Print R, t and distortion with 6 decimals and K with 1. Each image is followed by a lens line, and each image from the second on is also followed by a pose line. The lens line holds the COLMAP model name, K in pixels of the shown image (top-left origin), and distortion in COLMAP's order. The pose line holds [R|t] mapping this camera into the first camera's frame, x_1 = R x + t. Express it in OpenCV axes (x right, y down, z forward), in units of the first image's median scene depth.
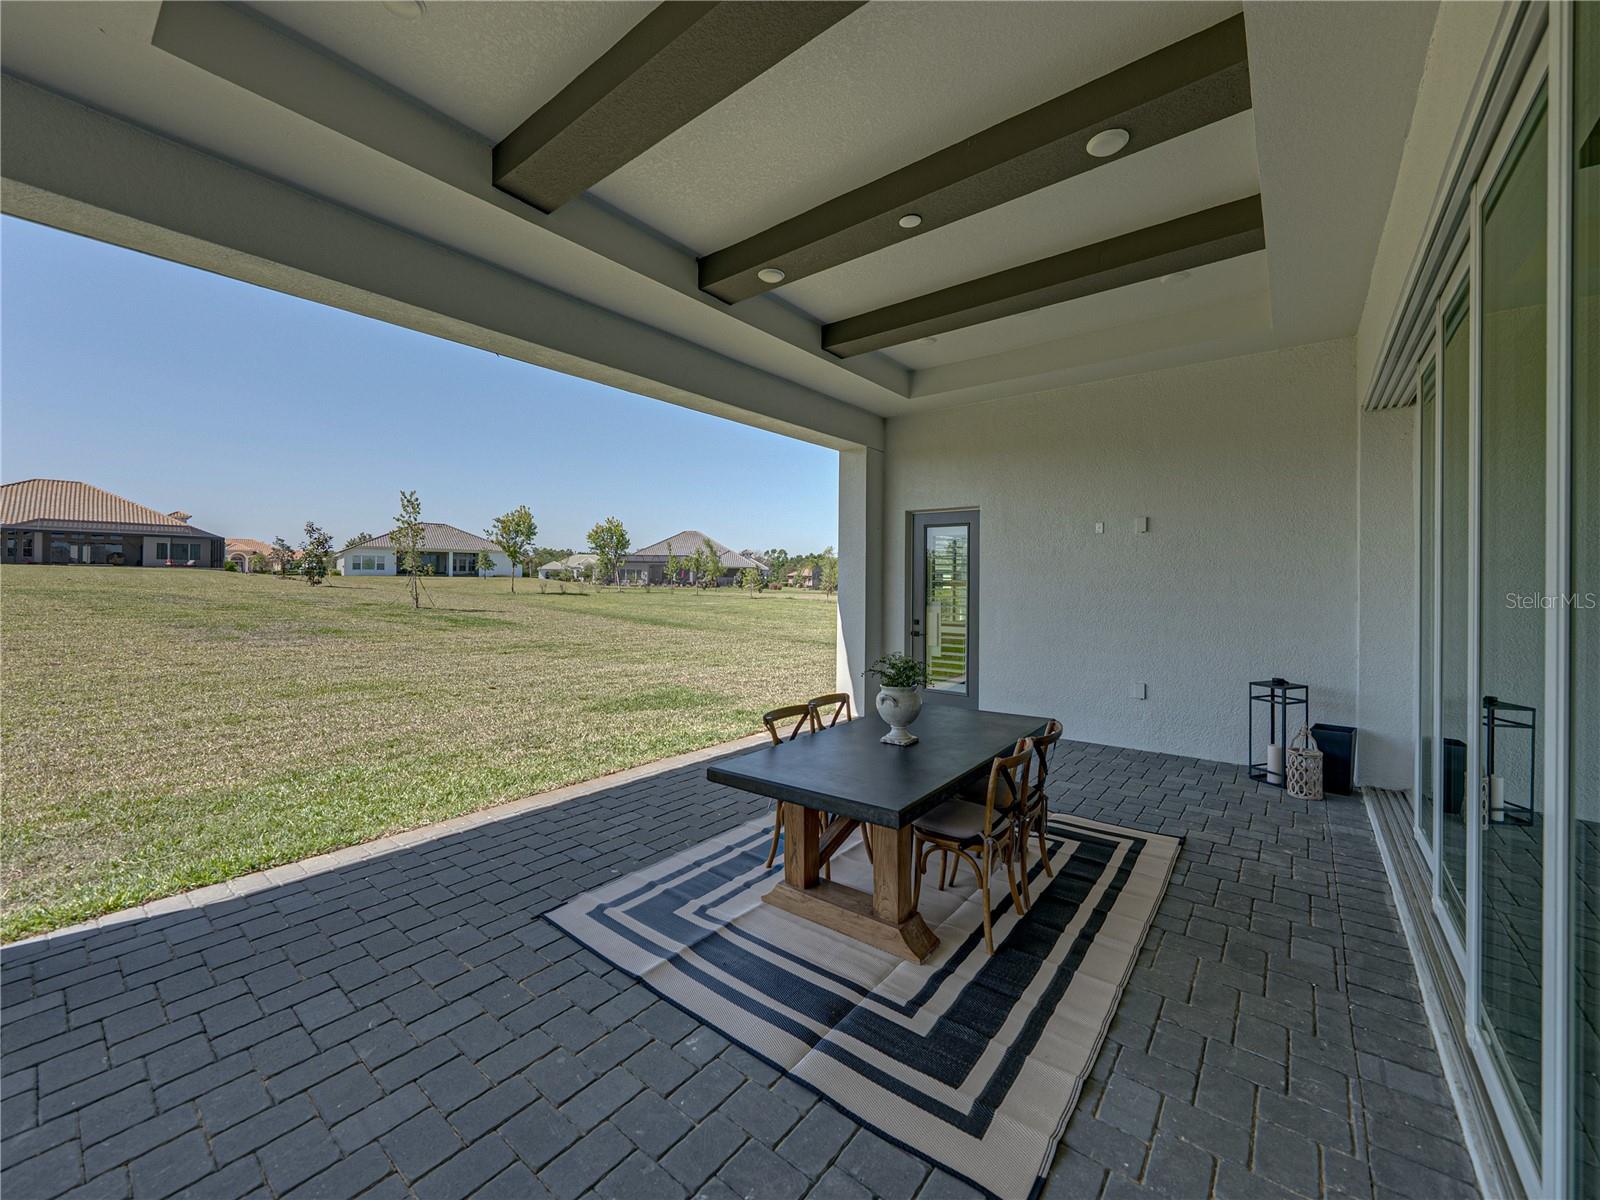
lens RADIAL K [[632.1, 0, 789.8], [0, 632.1, 572.0], [0, 0, 1]] dist [0.000035, -0.000078]
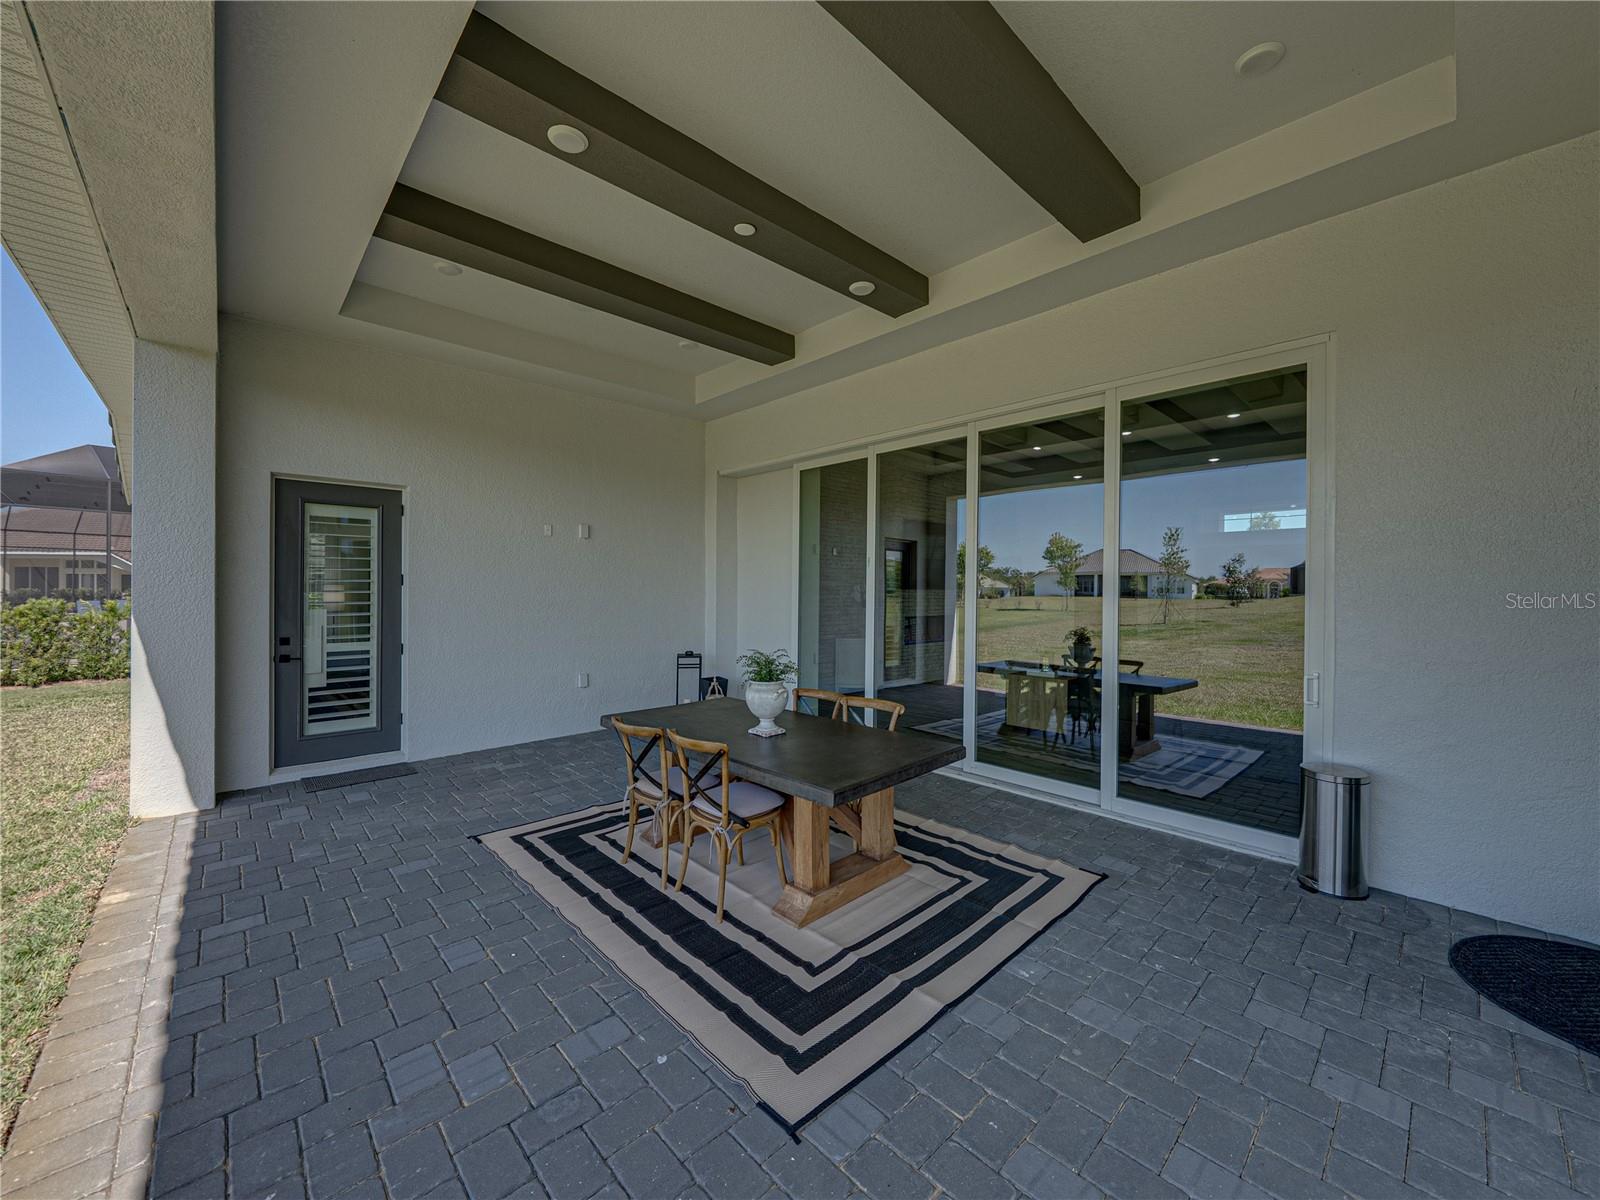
lens RADIAL K [[622.6, 0, 807.3], [0, 622.6, 592.4], [0, 0, 1]] dist [-0.008446, 0.000010]
pose [[0.125945, -0.006818, 0.992014, -0.378753], [-0.013521, 0.999872, 0.008588, 0.014265], [-0.991945, -0.014495, 0.125837, 0.366605]]
